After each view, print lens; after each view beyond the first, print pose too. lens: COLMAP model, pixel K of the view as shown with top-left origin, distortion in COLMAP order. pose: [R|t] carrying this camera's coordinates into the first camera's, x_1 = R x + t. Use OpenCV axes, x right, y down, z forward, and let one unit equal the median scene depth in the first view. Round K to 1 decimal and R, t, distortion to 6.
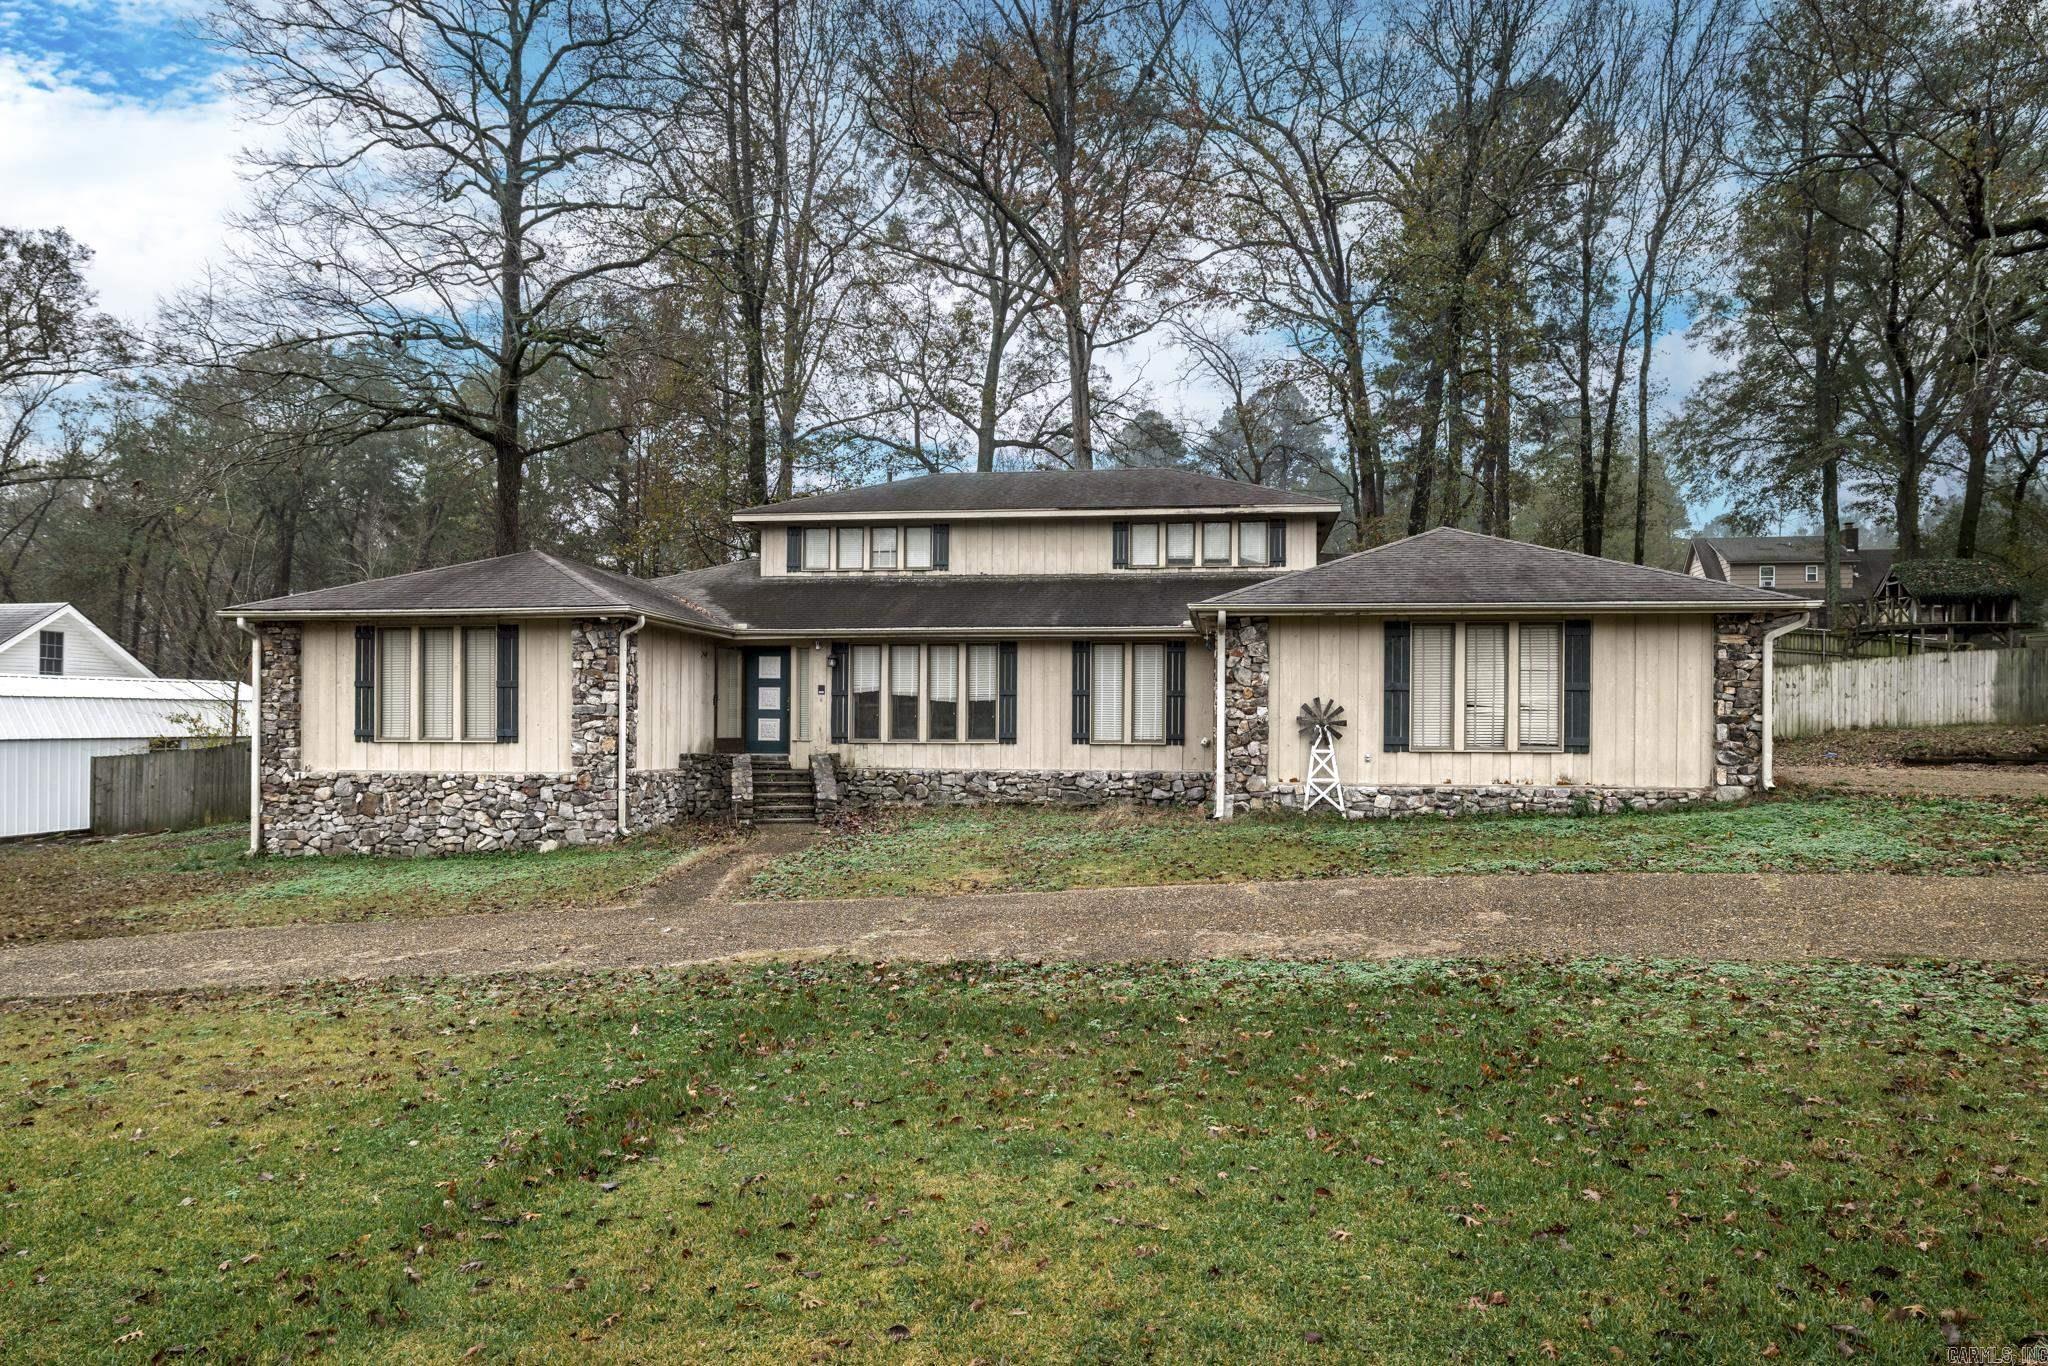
lens RADIAL K [[1257.3, 0, 1027.6], [0, 1257.3, 722.3], [0, 0, 1]] dist [-0.003800, -0.000032]
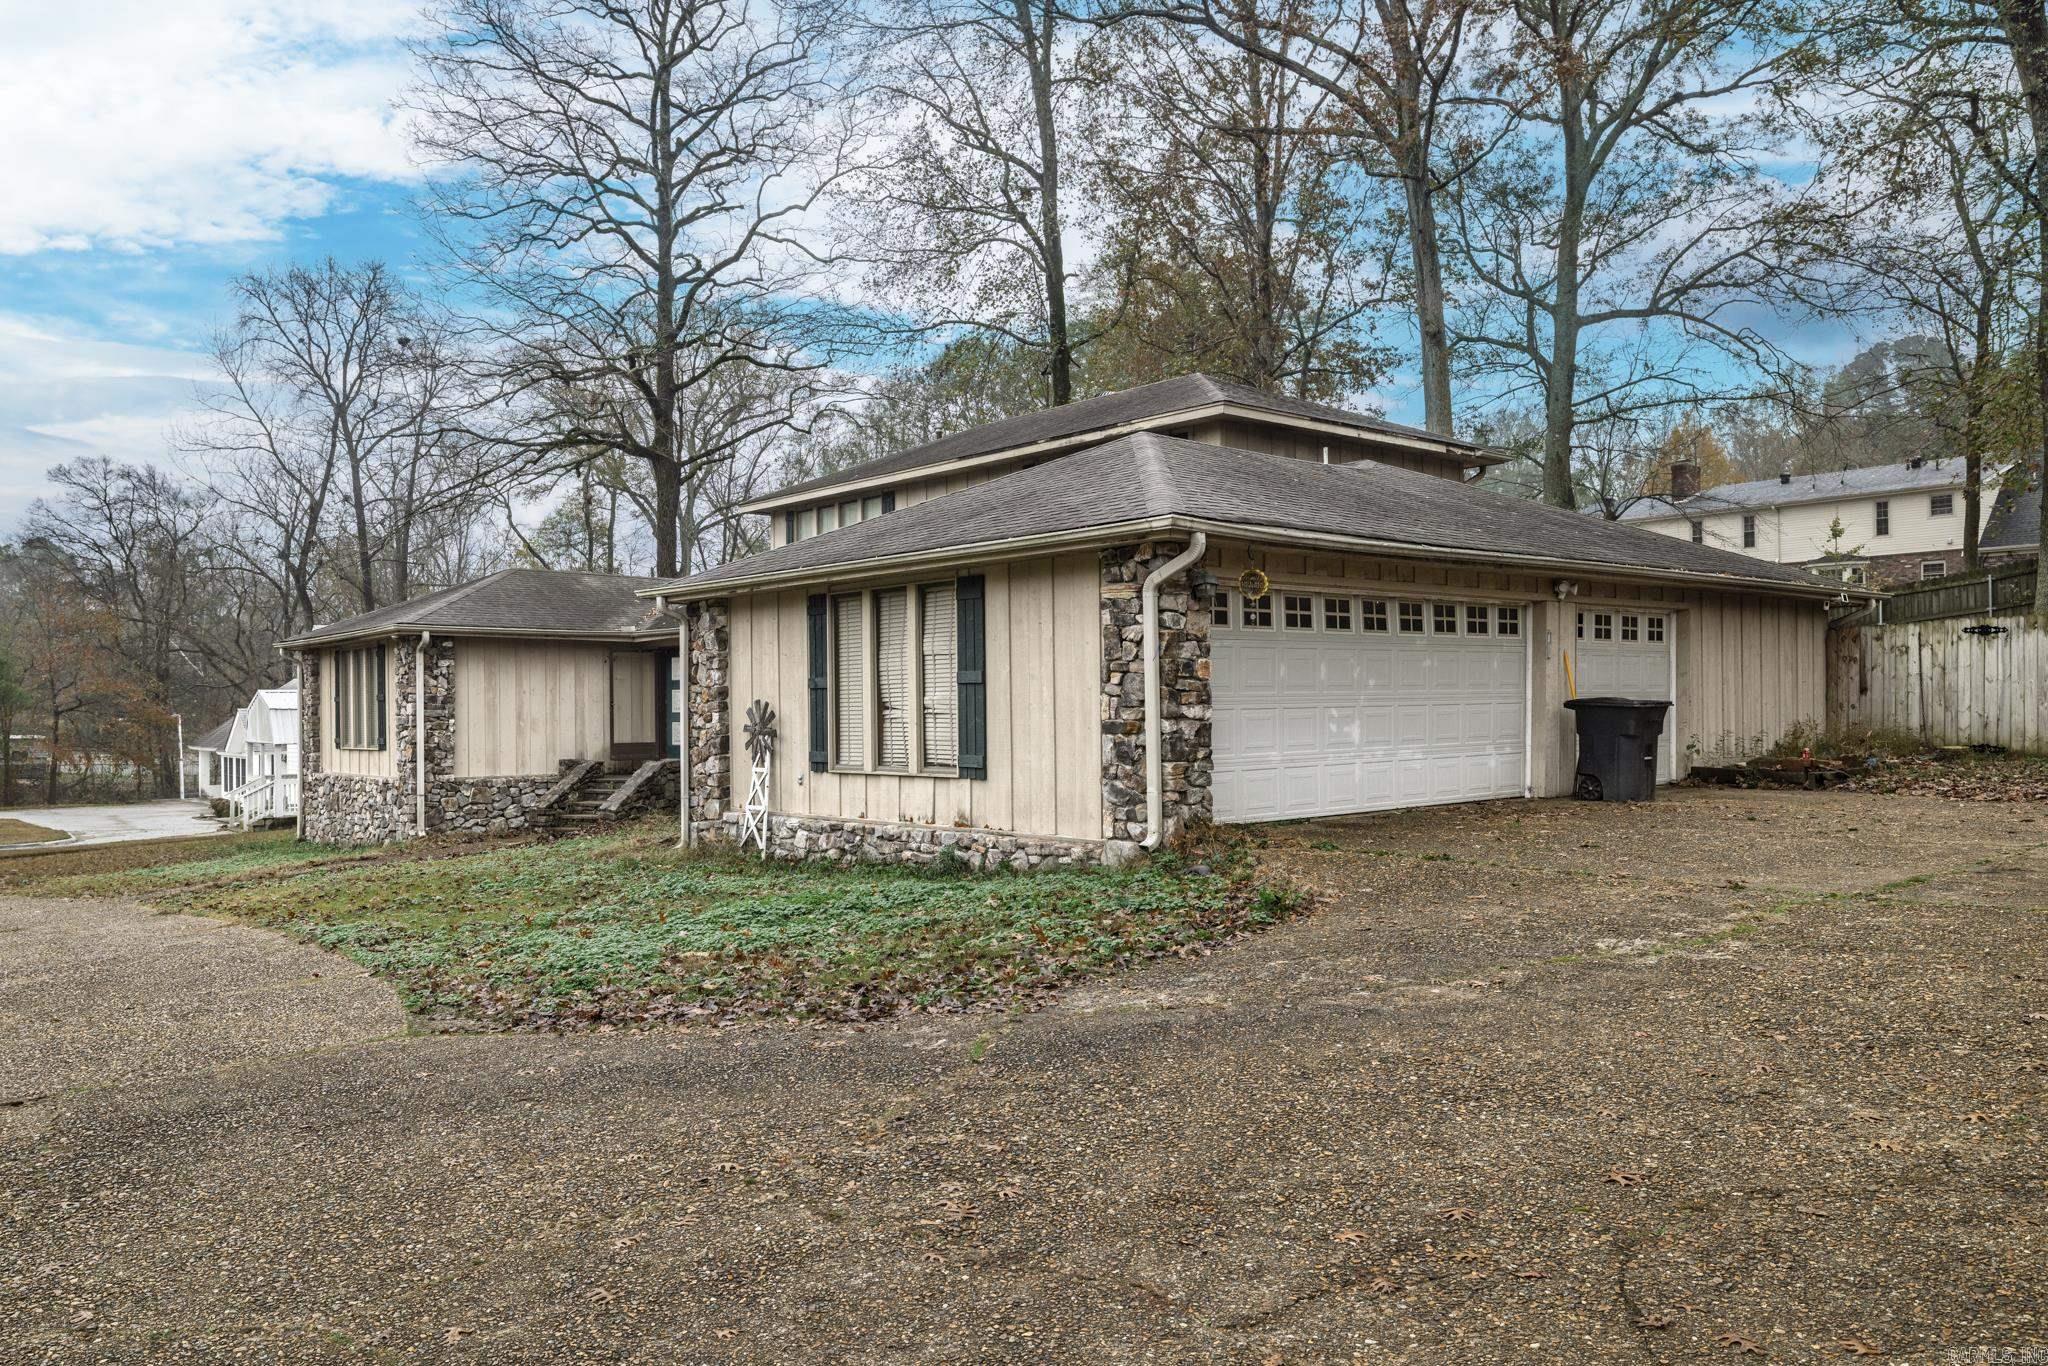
lens RADIAL K [[1454.7, 0, 923.9], [0, 1454.7, 699.4], [0, 0, 1]] dist [0.004036, -0.000466]
pose [[0.735132, -0.018960, -0.677658, 0.817136], [0.018891, 0.999794, -0.007480, -0.010270], [0.677660, -0.007303, 0.735339, 0.372799]]
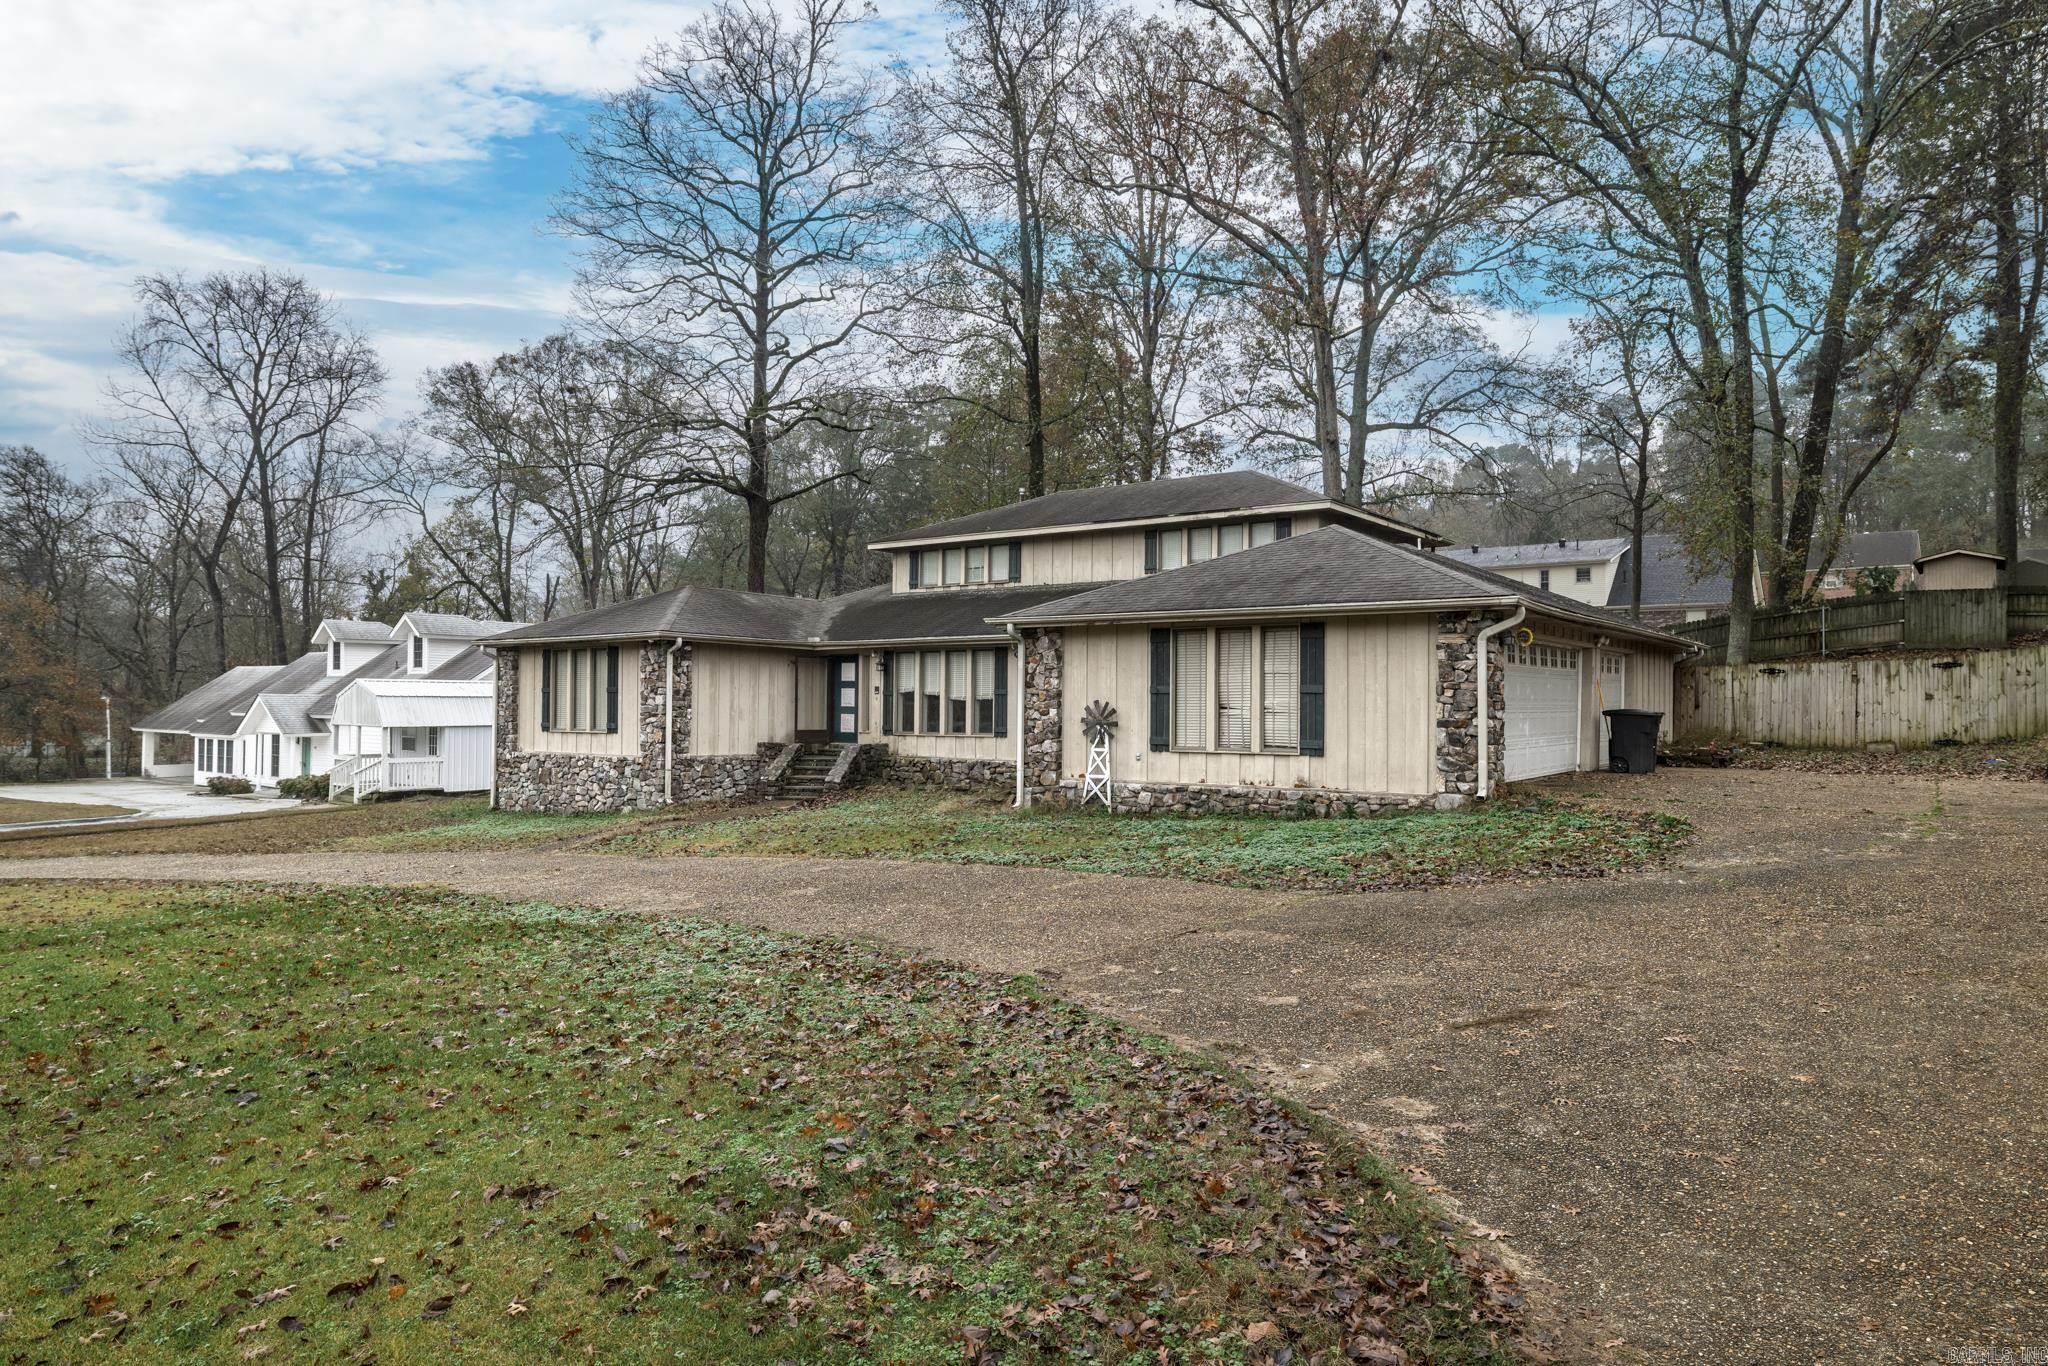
lens RADIAL K [[1254.1, 0, 1024.0], [0, 1254.1, 683.0], [0, 0, 1]] dist [-0.001423, 0.000079]
pose [[0.882258, -0.008819, -0.470684, 0.617241], [0.000732, 0.999849, -0.017362, -0.014223], [0.470766, 0.014973, 0.882131, 0.010943]]
